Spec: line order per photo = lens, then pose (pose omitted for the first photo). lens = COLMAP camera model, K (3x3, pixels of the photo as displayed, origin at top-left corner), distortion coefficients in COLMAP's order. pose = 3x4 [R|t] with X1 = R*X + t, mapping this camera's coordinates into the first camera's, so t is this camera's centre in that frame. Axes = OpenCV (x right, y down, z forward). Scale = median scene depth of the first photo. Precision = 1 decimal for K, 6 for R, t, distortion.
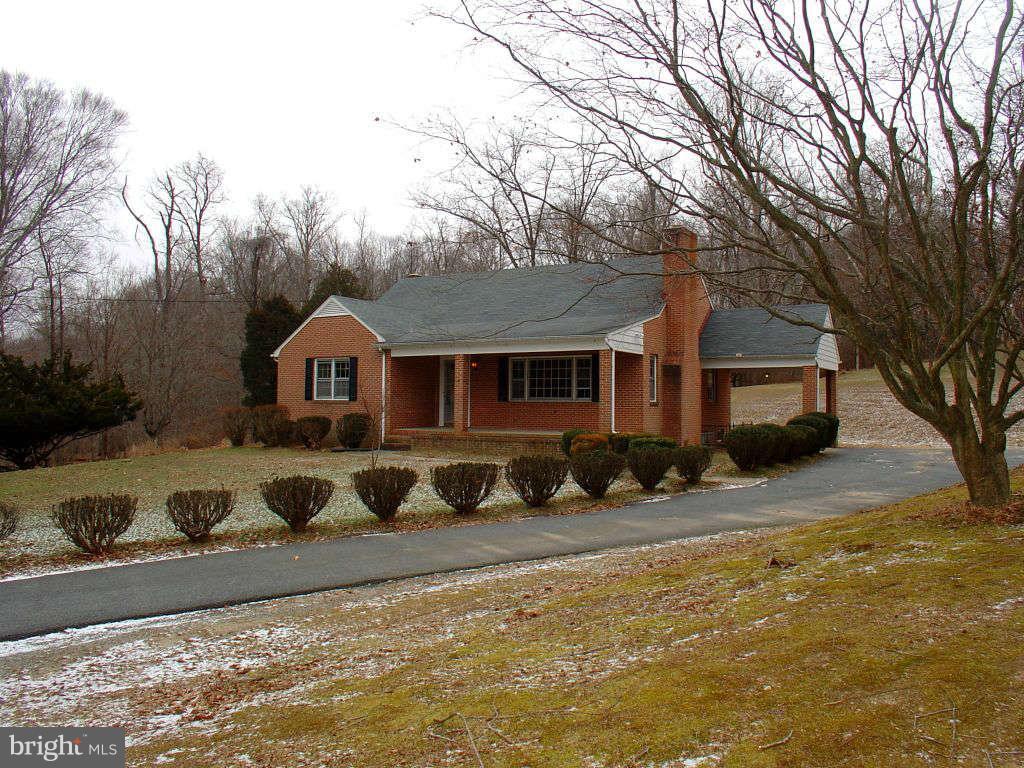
lens RADIAL K [[837.9, 0, 512.8], [0, 837.9, 387.5], [0, 0, 1]] dist [-0.052194, -0.004132]
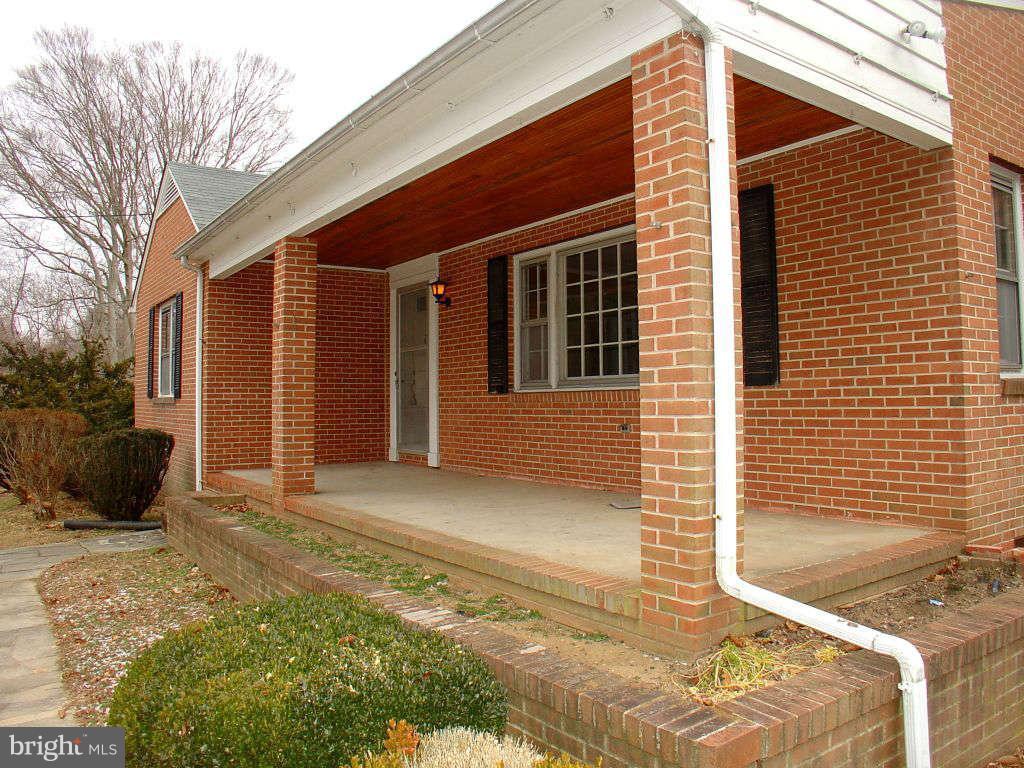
lens RADIAL K [[791.2, 0, 510.4], [0, 791.2, 385.5], [0, 0, 1]] dist [-0.092596, -0.003132]
pose [[0.908369, -0.026008, -0.417360, 0.117766], [0.023292, 0.999661, -0.011601, 0.017493], [0.417520, 0.000817, 0.908667, 0.727512]]
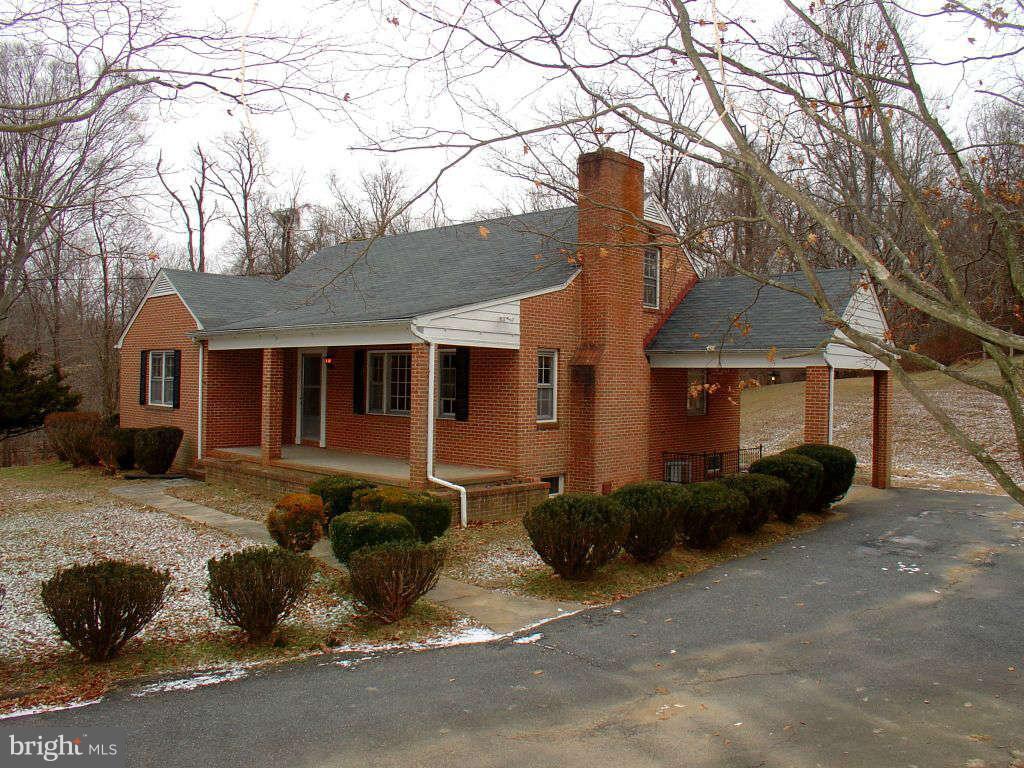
lens RADIAL K [[837.9, 0, 504.4], [0, 837.9, 381.3], [0, 0, 1]] dist [-0.052194, -0.004132]
pose [[0.976823, 0.011736, -0.213728, 0.255043], [-0.008312, 0.999822, 0.016910, -0.023512], [0.213888, -0.014742, 0.976747, 0.344979]]
